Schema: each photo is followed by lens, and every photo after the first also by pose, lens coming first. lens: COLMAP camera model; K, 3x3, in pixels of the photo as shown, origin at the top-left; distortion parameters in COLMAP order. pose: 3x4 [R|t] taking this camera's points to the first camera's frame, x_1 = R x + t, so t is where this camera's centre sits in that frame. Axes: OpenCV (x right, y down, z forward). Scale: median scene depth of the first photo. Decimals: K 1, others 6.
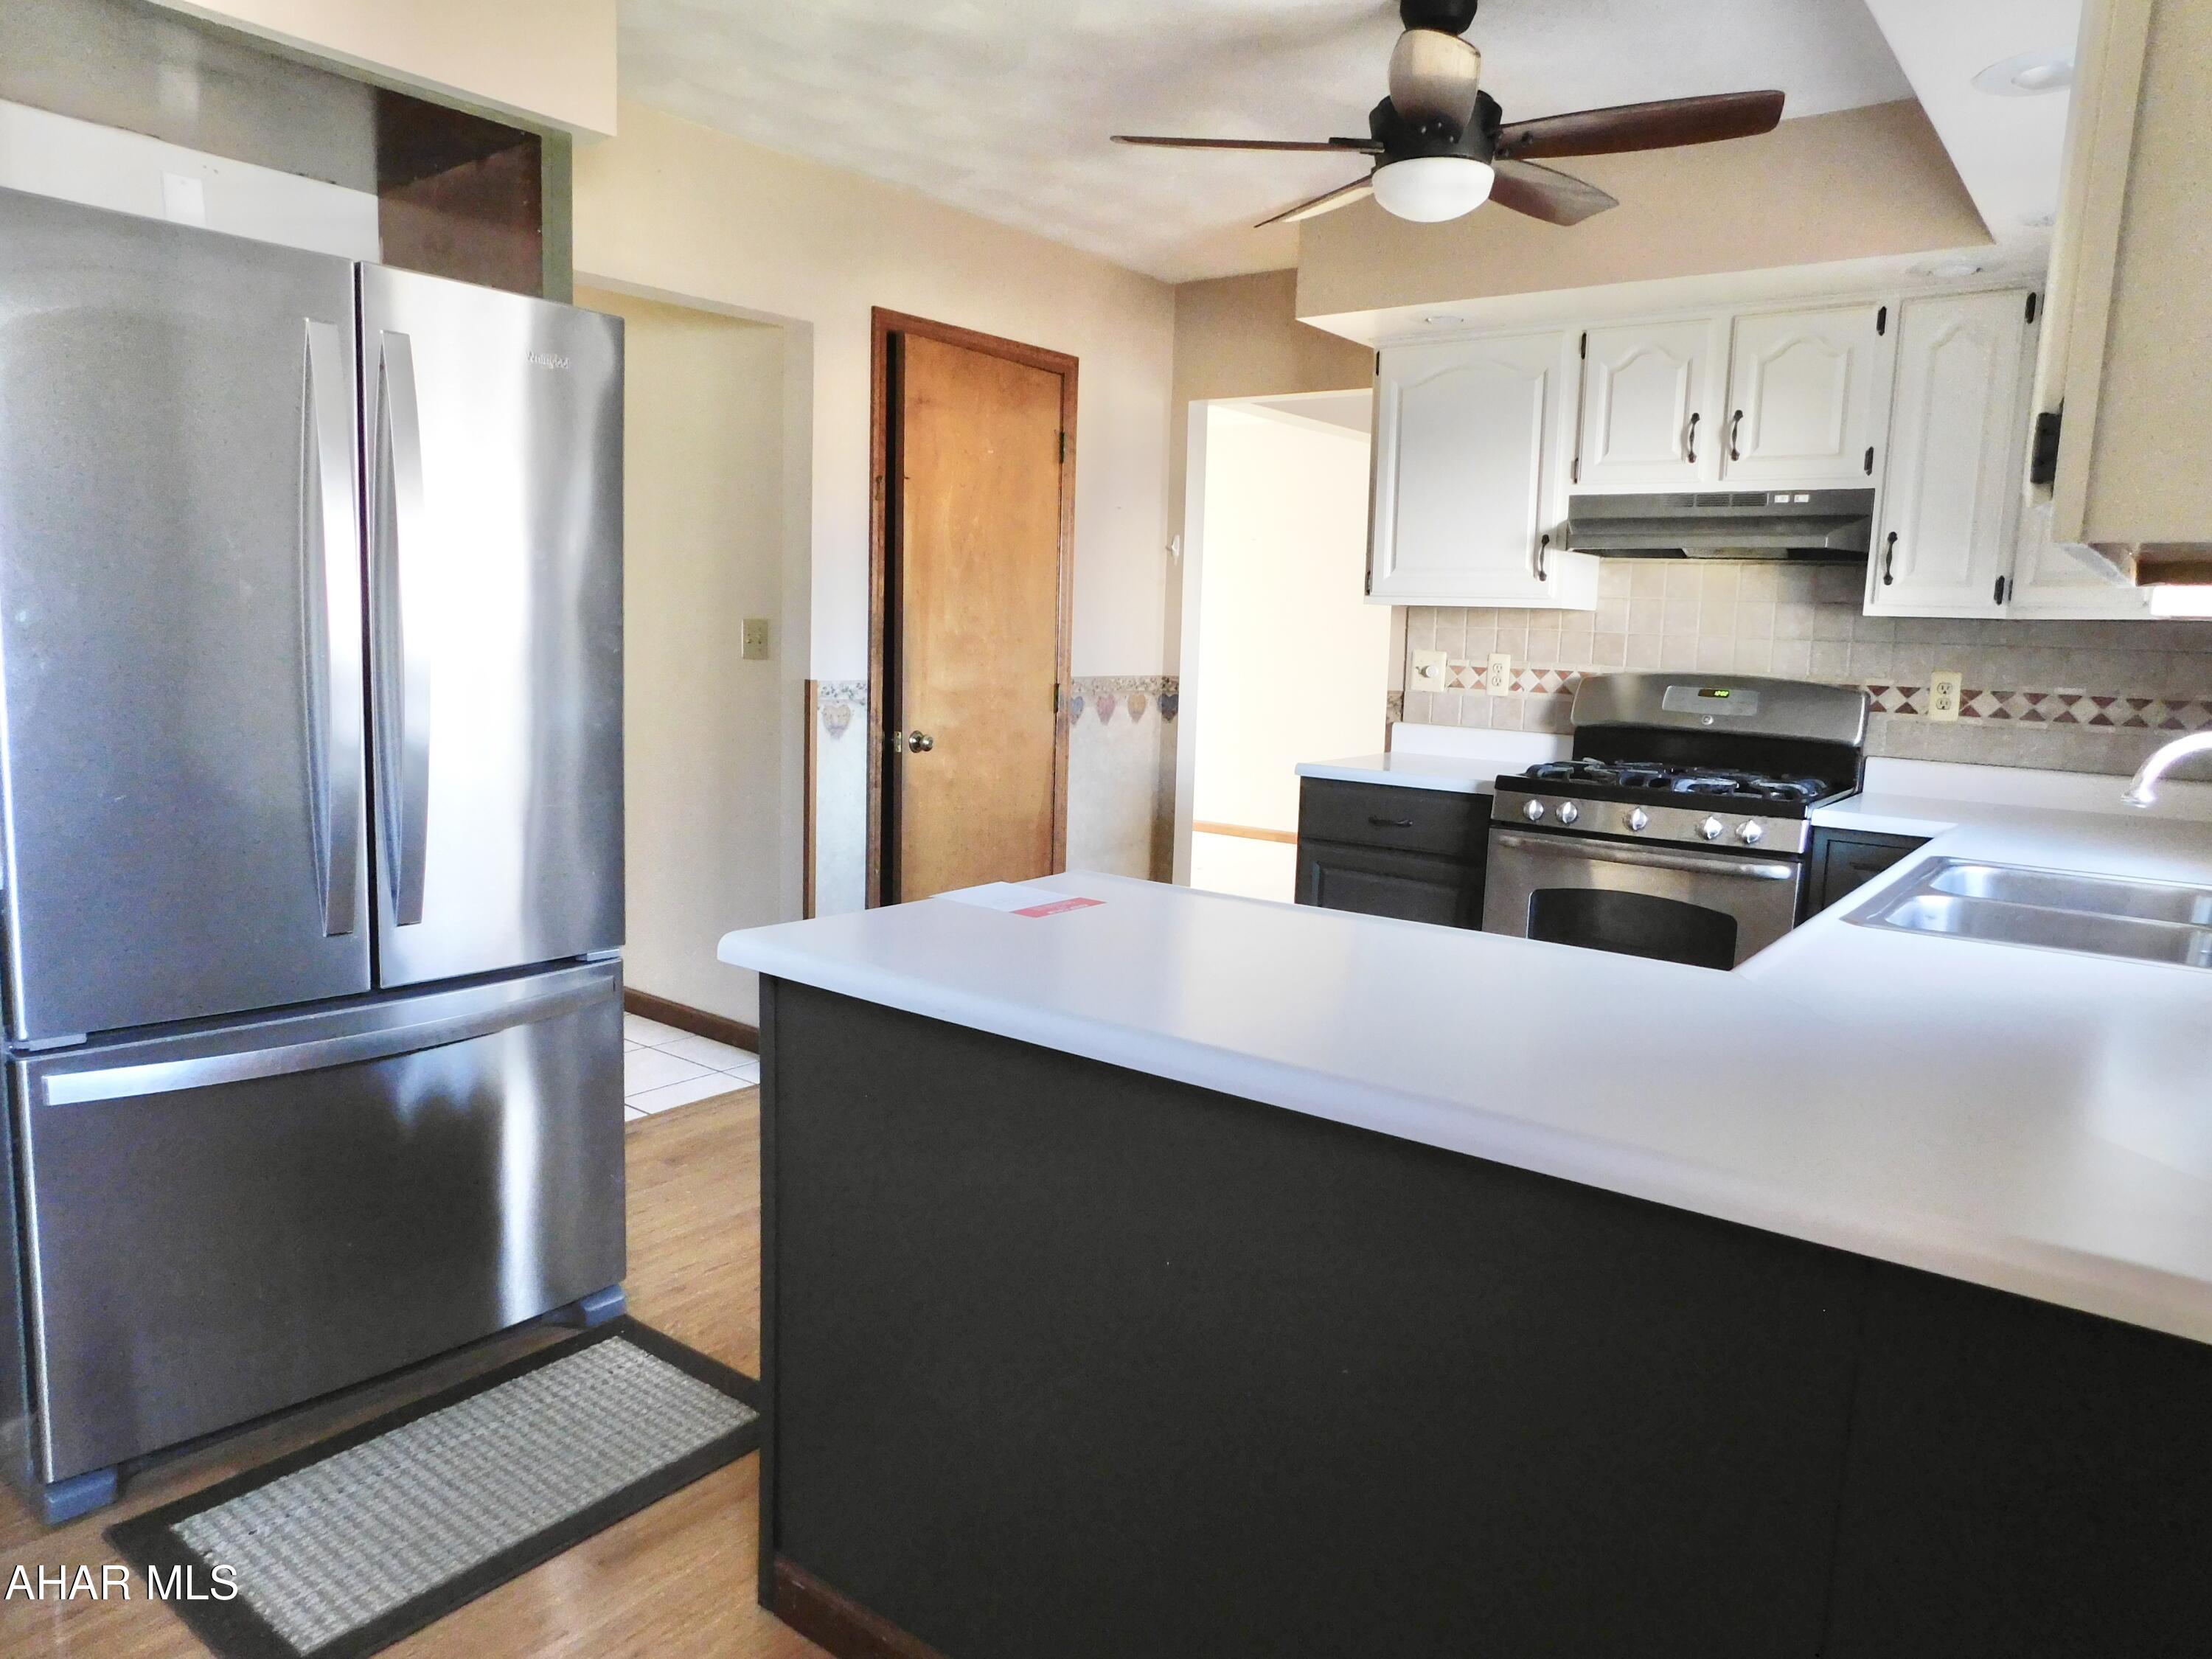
lens RADIAL K [[1475.8, 0, 1106.0], [0, 1475.8, 829.5], [0, 0, 1]] dist [-0.065468, 0.056611]
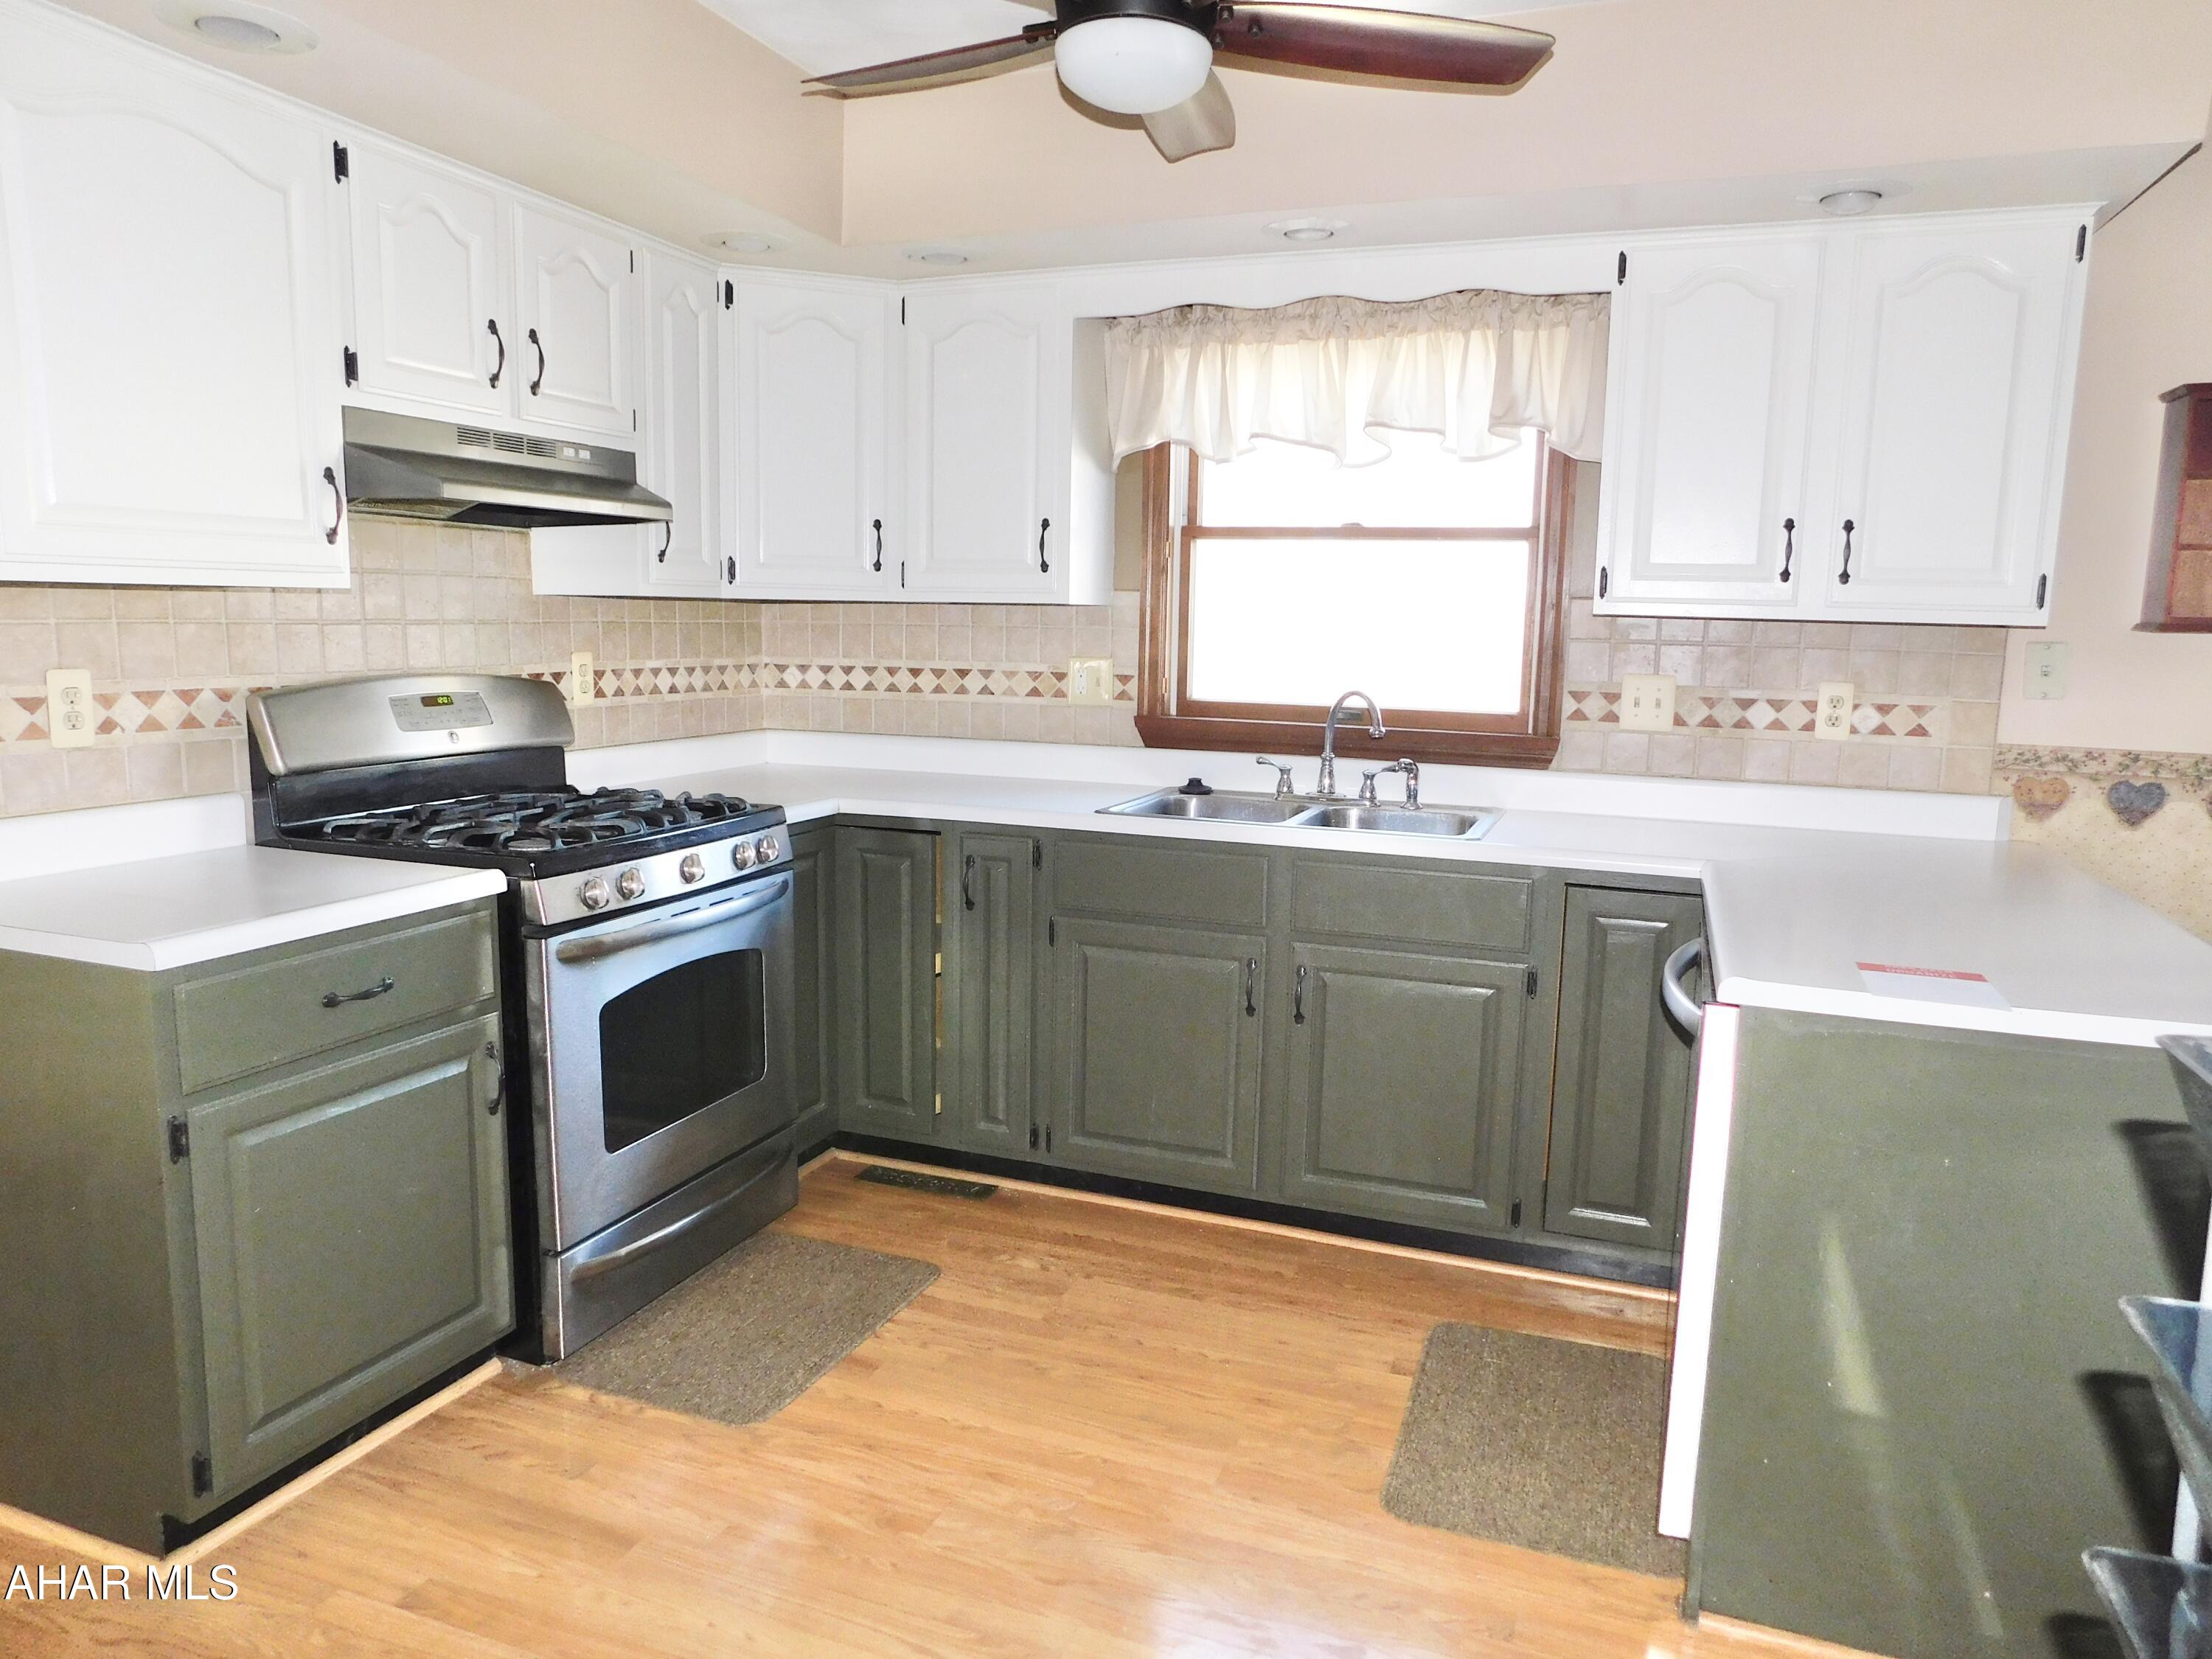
lens RADIAL K [[1475.8, 0, 1106.0], [0, 1475.8, 829.5], [0, 0, 1]] dist [-0.065468, 0.056611]
pose [[-0.296879, -0.172755, 0.939158, -0.409756], [0.106193, 0.971426, 0.212259, -0.159844], [-0.948992, 0.162747, -0.270051, 0.945184]]
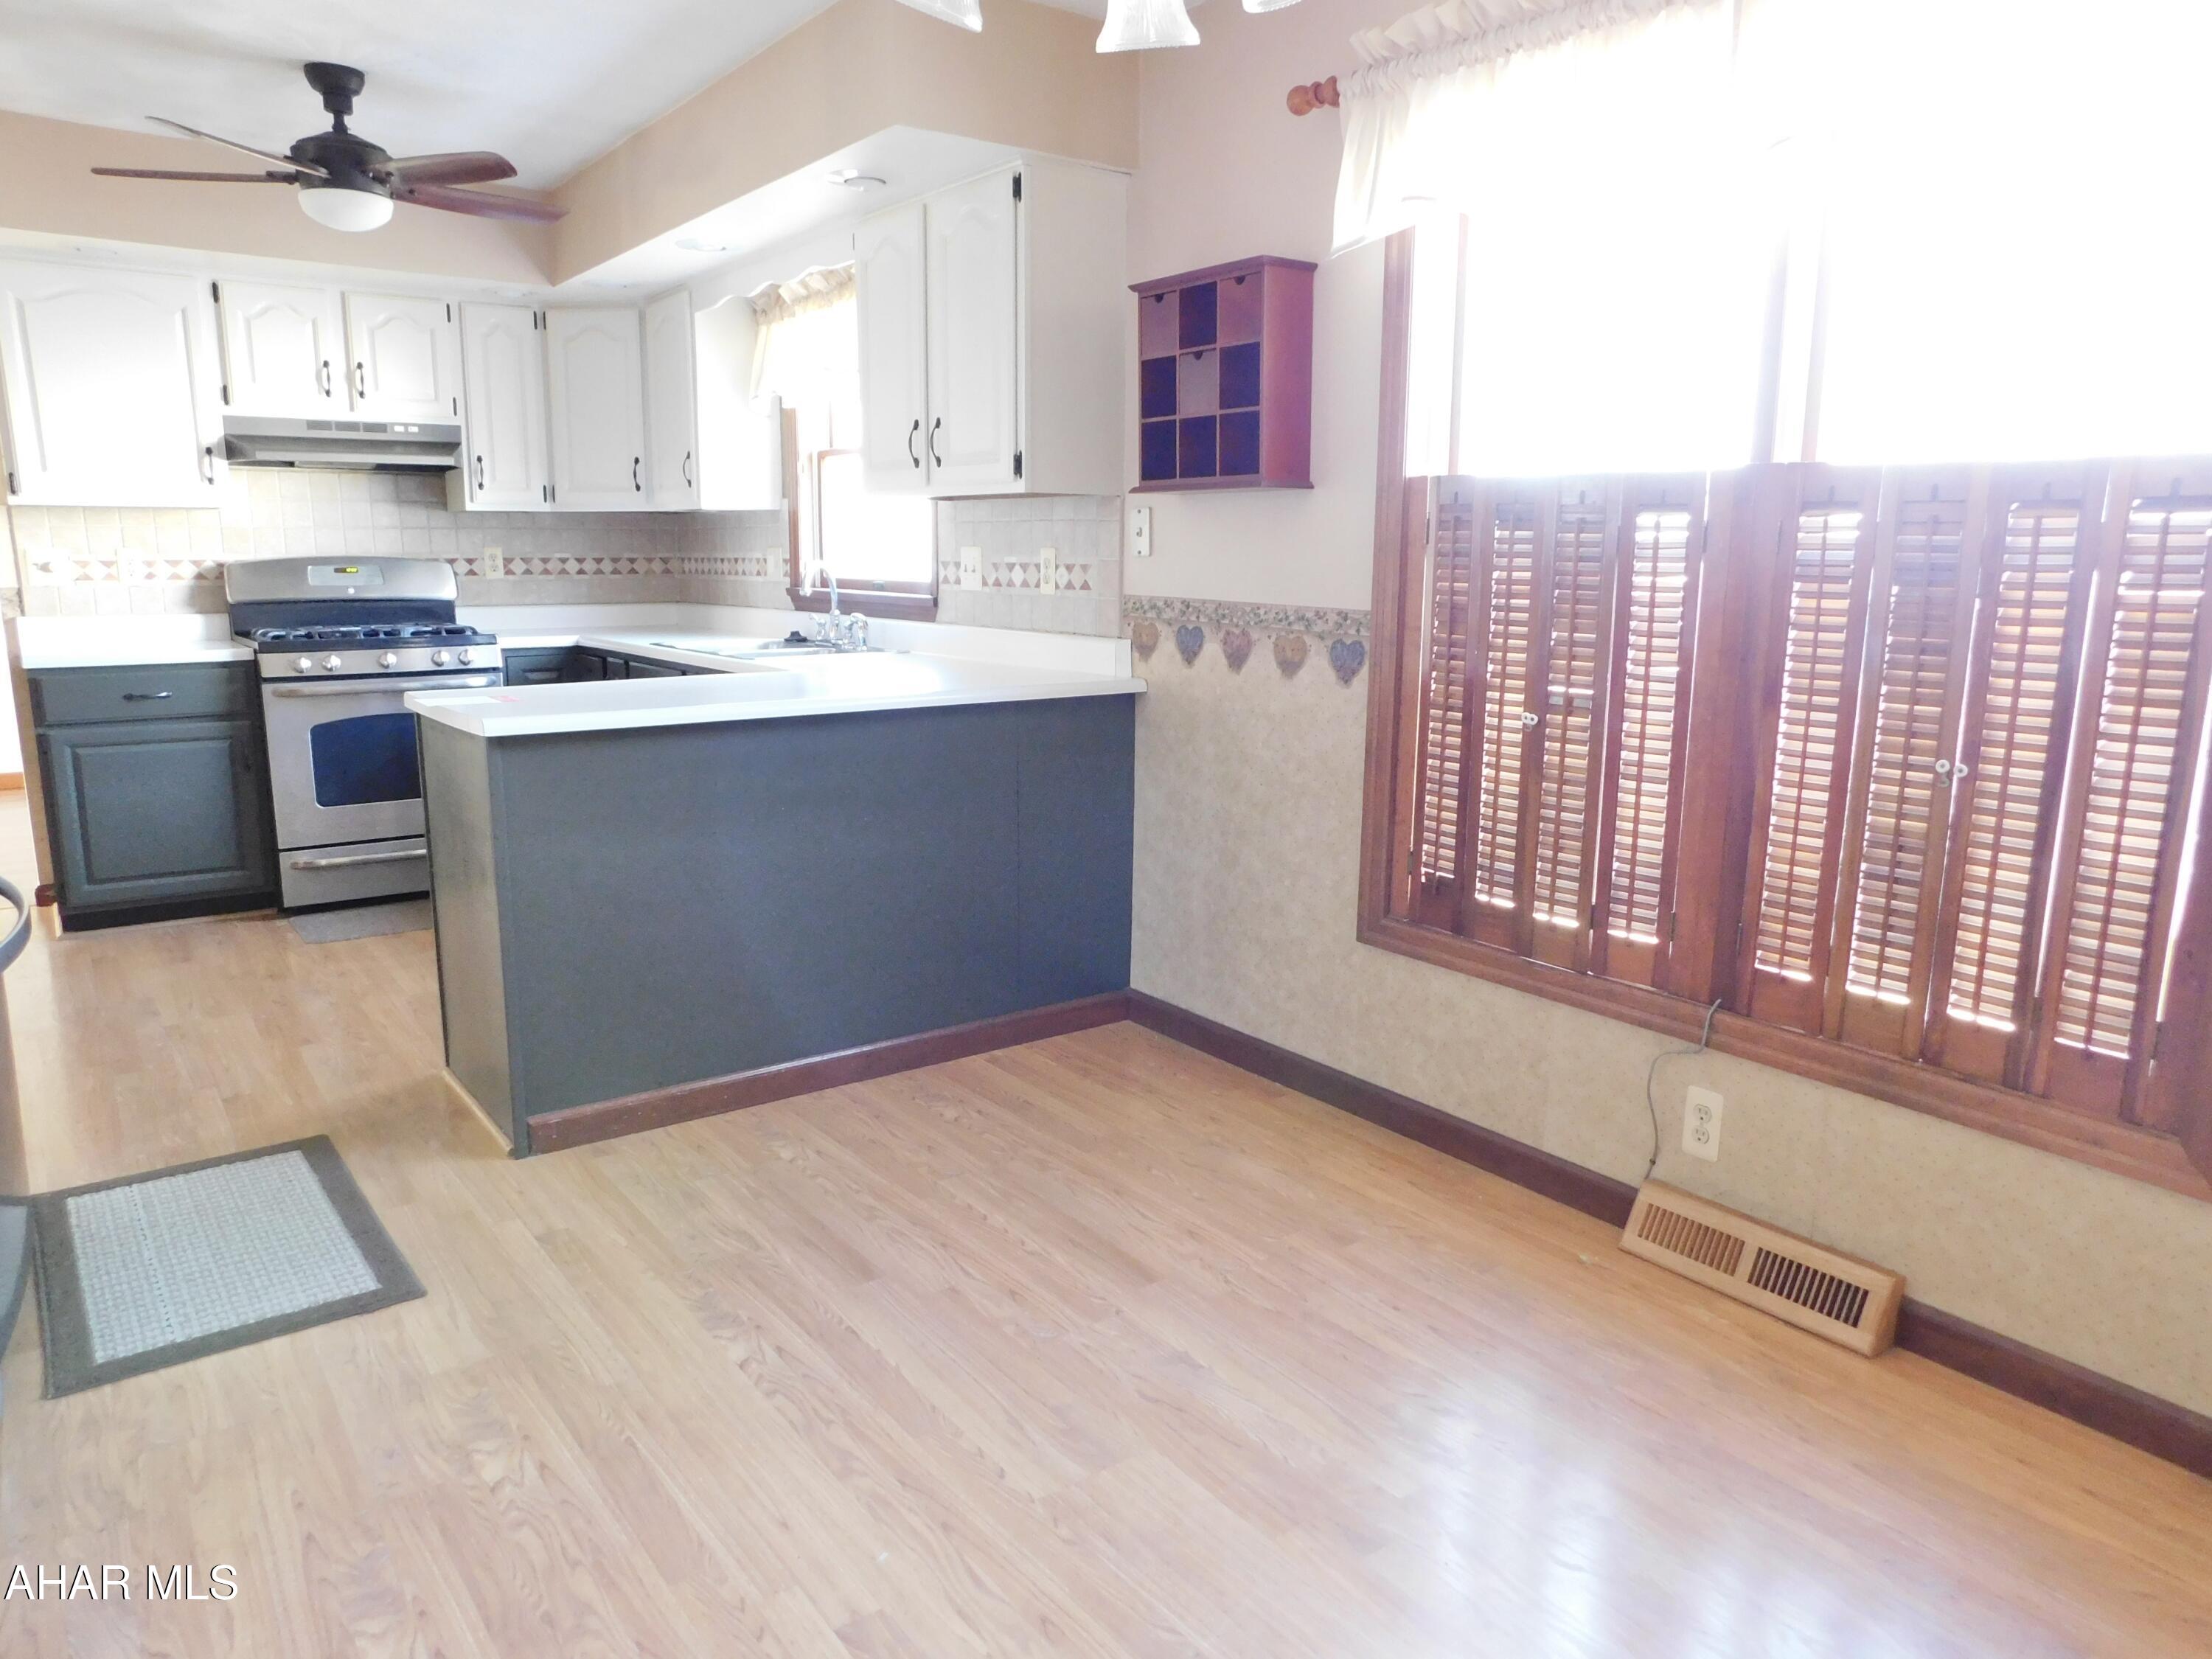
lens RADIAL K [[1475.8, 0, 1106.0], [0, 1475.8, 829.5], [0, 0, 1]] dist [-0.065468, 0.056611]
pose [[0.266765, -0.208937, 0.940841, -0.753748], [0.138399, 0.974404, 0.177149, -0.000757], [-0.953773, 0.082954, 0.288853, -0.038492]]
